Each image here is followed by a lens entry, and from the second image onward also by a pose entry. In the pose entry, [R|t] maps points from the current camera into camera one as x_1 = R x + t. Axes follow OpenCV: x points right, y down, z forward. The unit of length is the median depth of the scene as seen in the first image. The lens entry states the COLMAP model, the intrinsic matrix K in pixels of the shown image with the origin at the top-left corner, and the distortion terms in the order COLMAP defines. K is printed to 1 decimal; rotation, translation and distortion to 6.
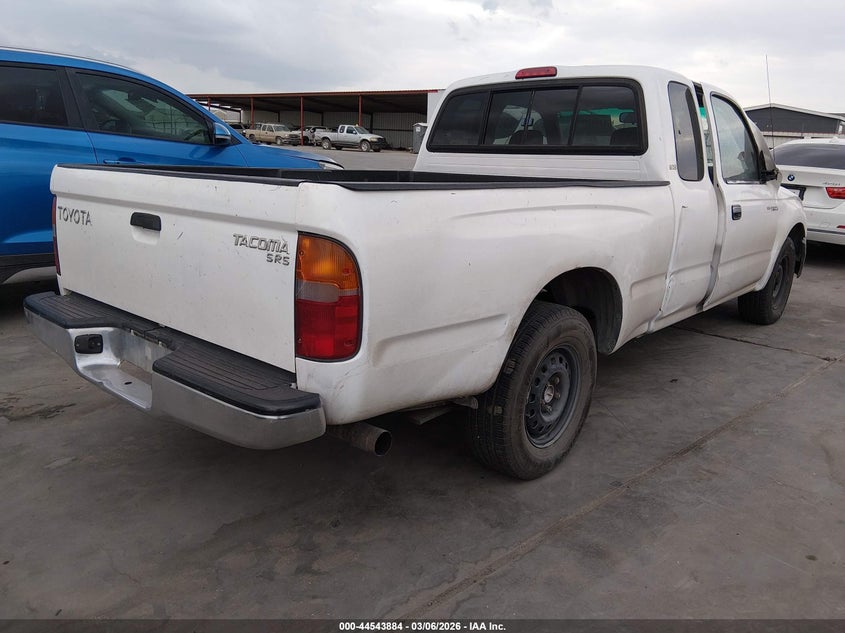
lens RADIAL K [[667.7, 0, 422.5], [0, 667.7, 316.5], [0, 0, 1]] dist [0.000717, -0.002279]
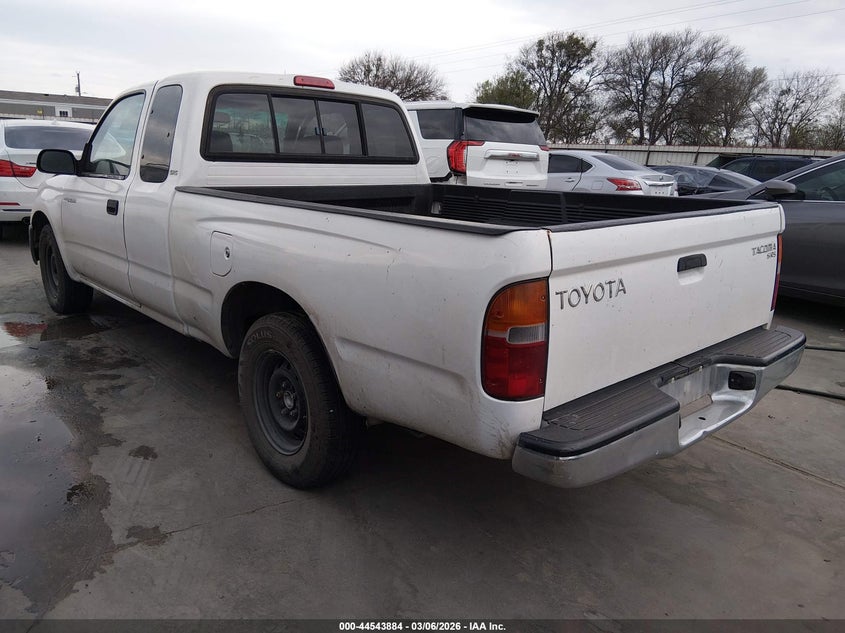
lens RADIAL K [[667.7, 0, 422.5], [0, 667.7, 316.5], [0, 0, 1]] dist [0.000717, -0.002279]
pose [[0.071526, -0.254790, 0.964348, -1.015567], [0.198086, 0.951195, 0.236623, -0.271170], [-0.977572, 0.174099, 0.118505, 0.903468]]
